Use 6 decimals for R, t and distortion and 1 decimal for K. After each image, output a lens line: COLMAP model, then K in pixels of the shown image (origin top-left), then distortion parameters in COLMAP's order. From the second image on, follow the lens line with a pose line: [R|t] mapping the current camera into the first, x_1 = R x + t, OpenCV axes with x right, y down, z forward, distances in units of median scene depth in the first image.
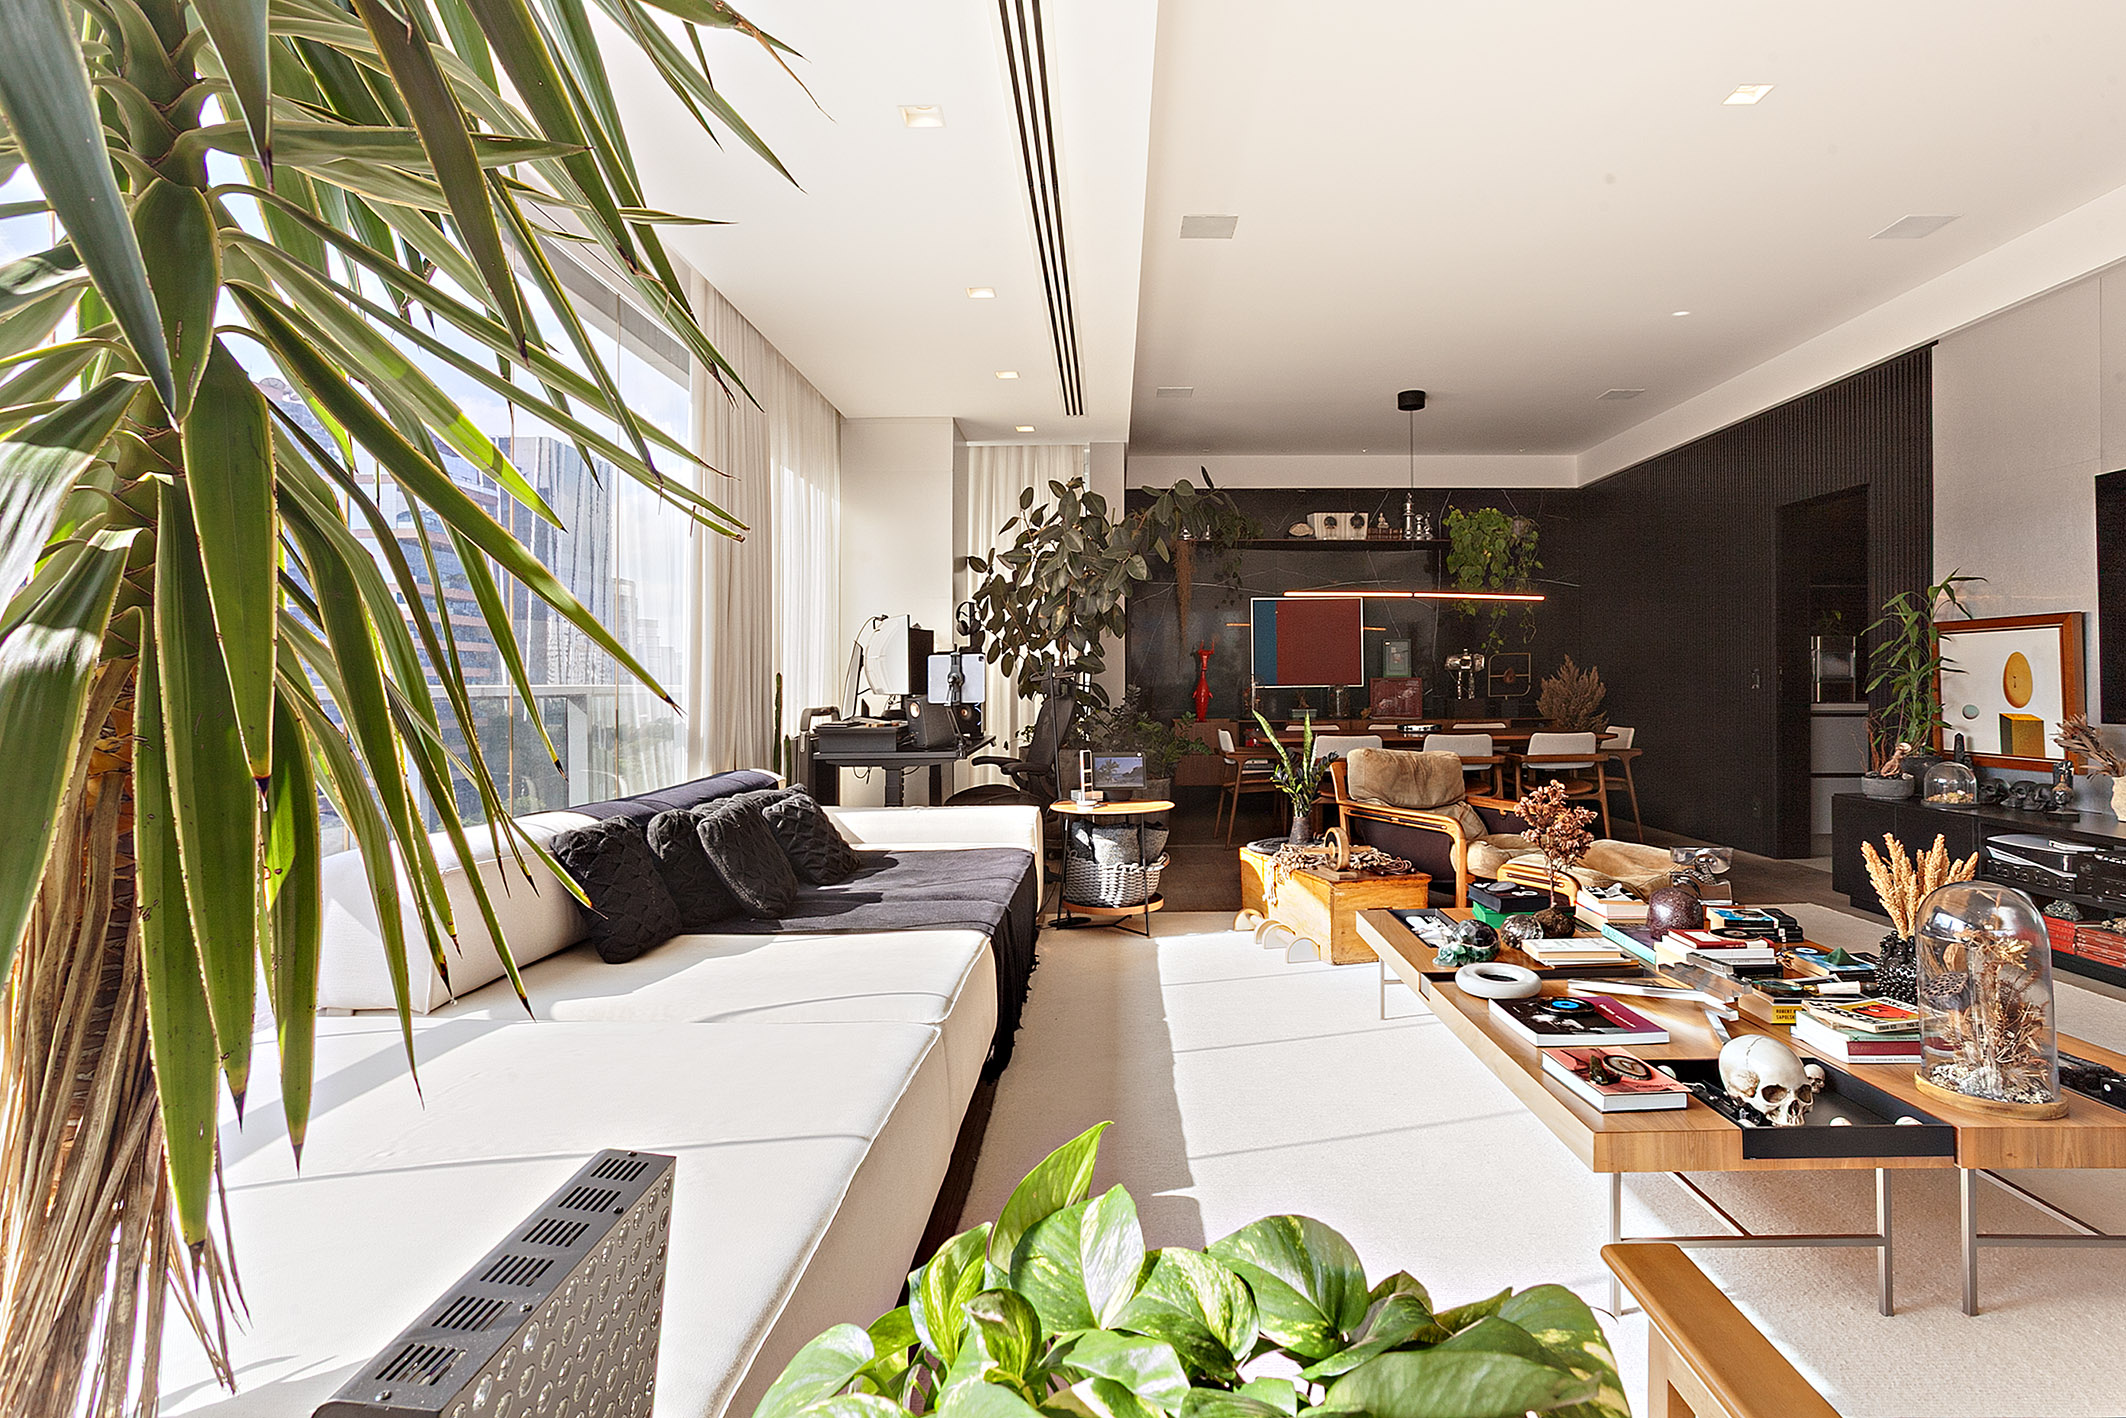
lens RADIAL K [[1027.0, 0, 1063.0], [0, 1027.0, 709.0], [0, 0, 1]] dist [-0.047000, 0.026836]
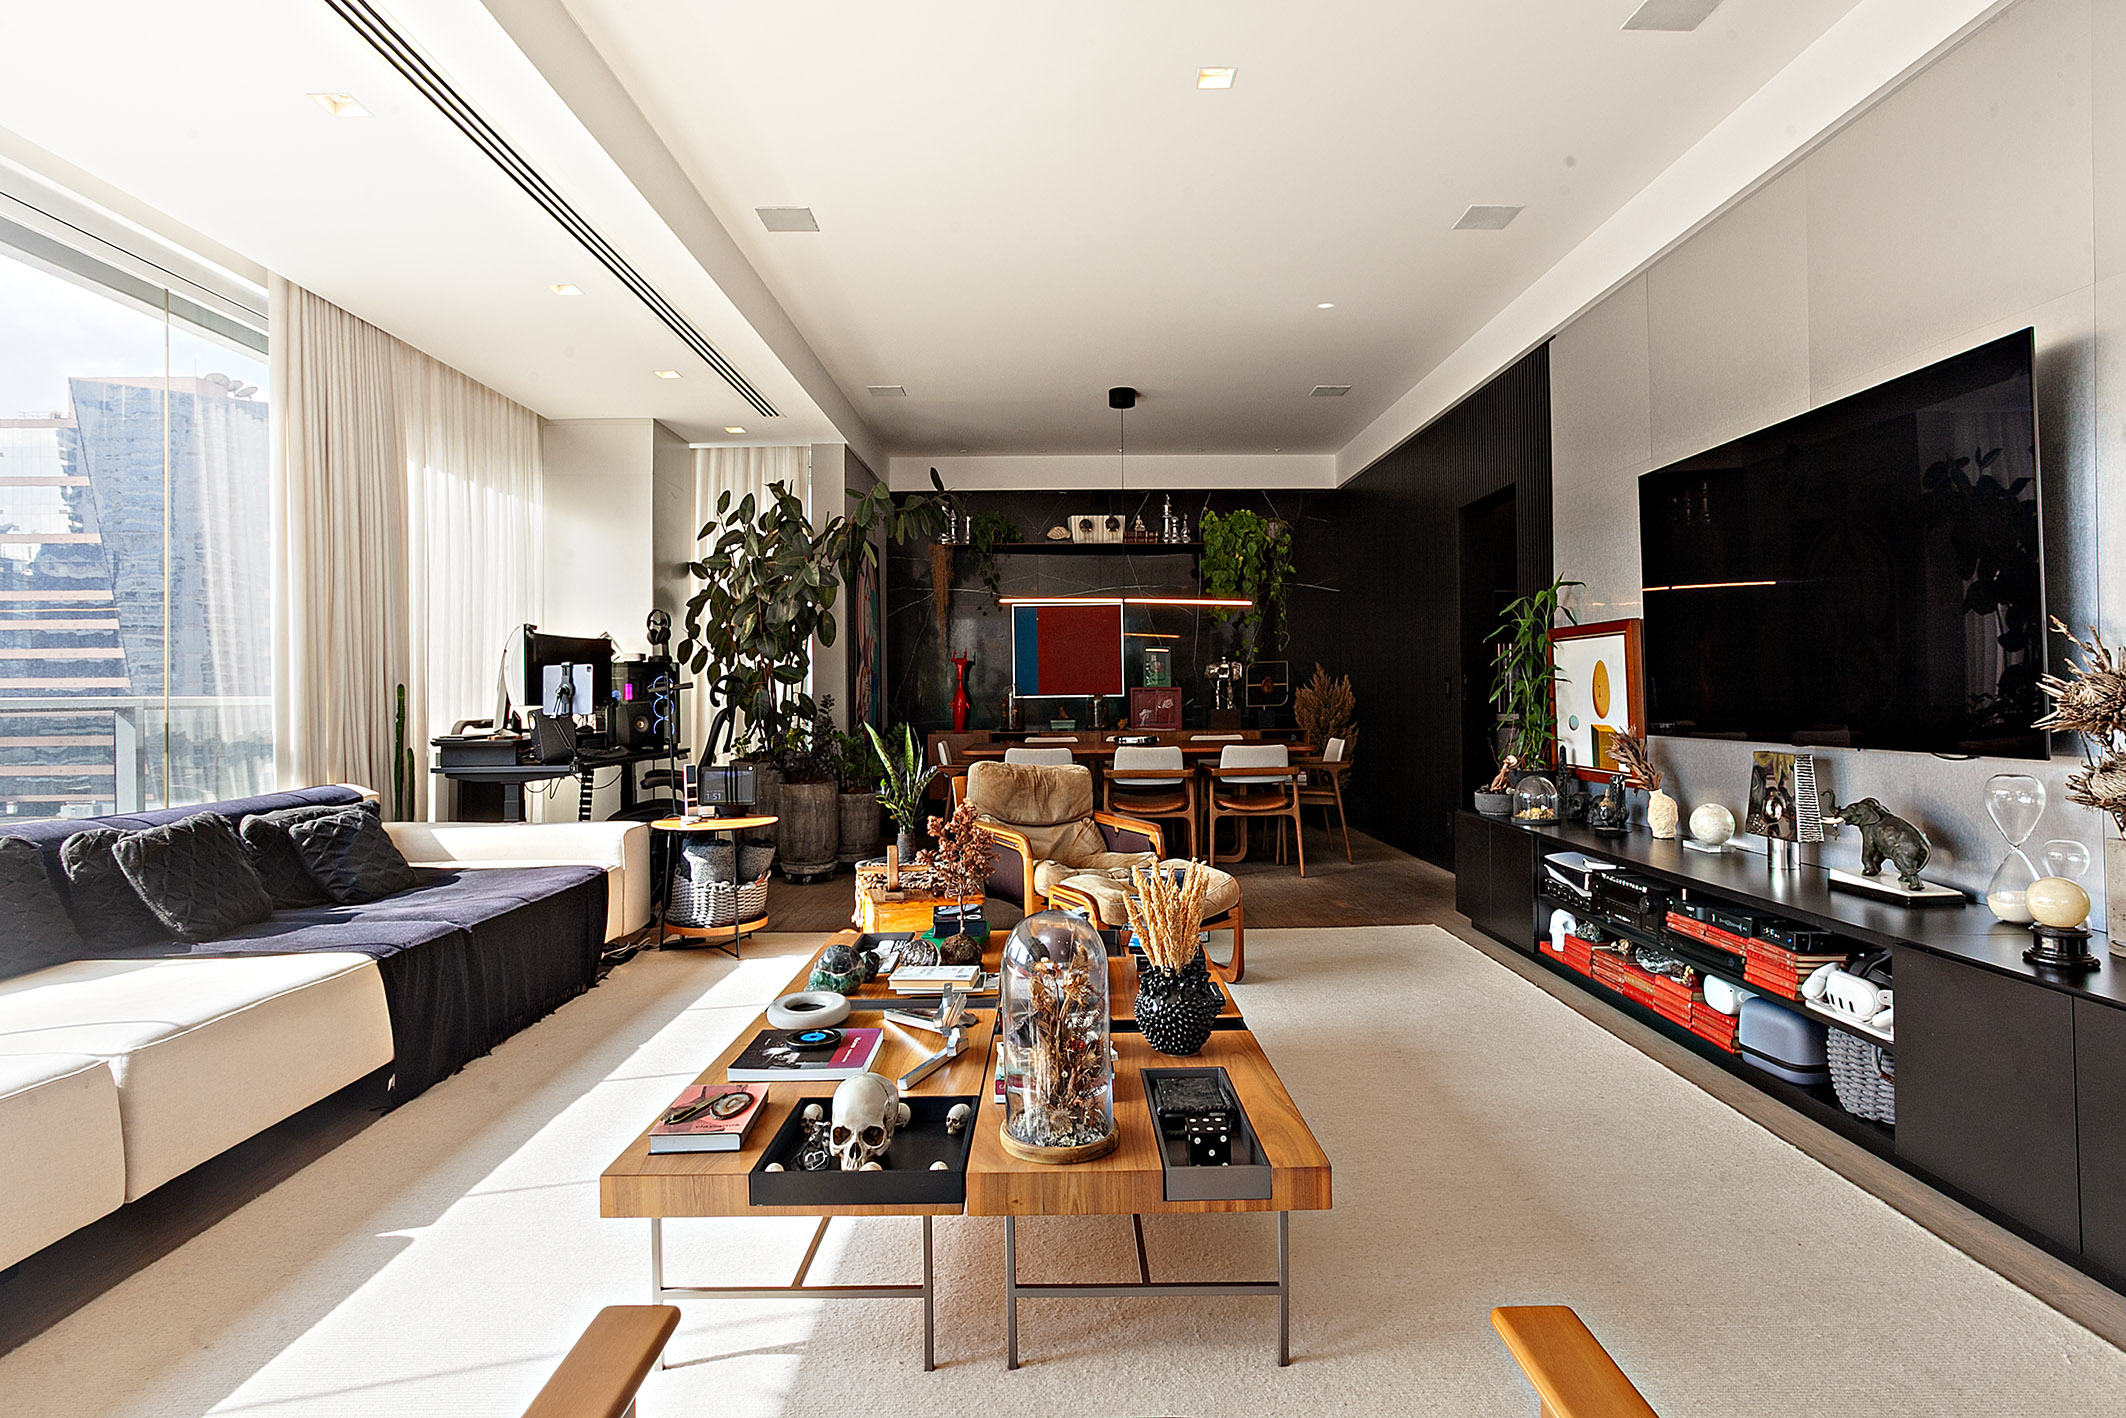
lens RADIAL K [[1064.4, 0, 1063.0], [0, 1064.4, 709.0], [0, 0, 1]] dist [-0.056249, 0.048212]
pose [[0.999966, -0.001581, 0.008073, 0.365644], [0.001651, 0.999962, -0.008607, -0.002216], [-0.008059, 0.008620, 0.999930, 0.006644]]
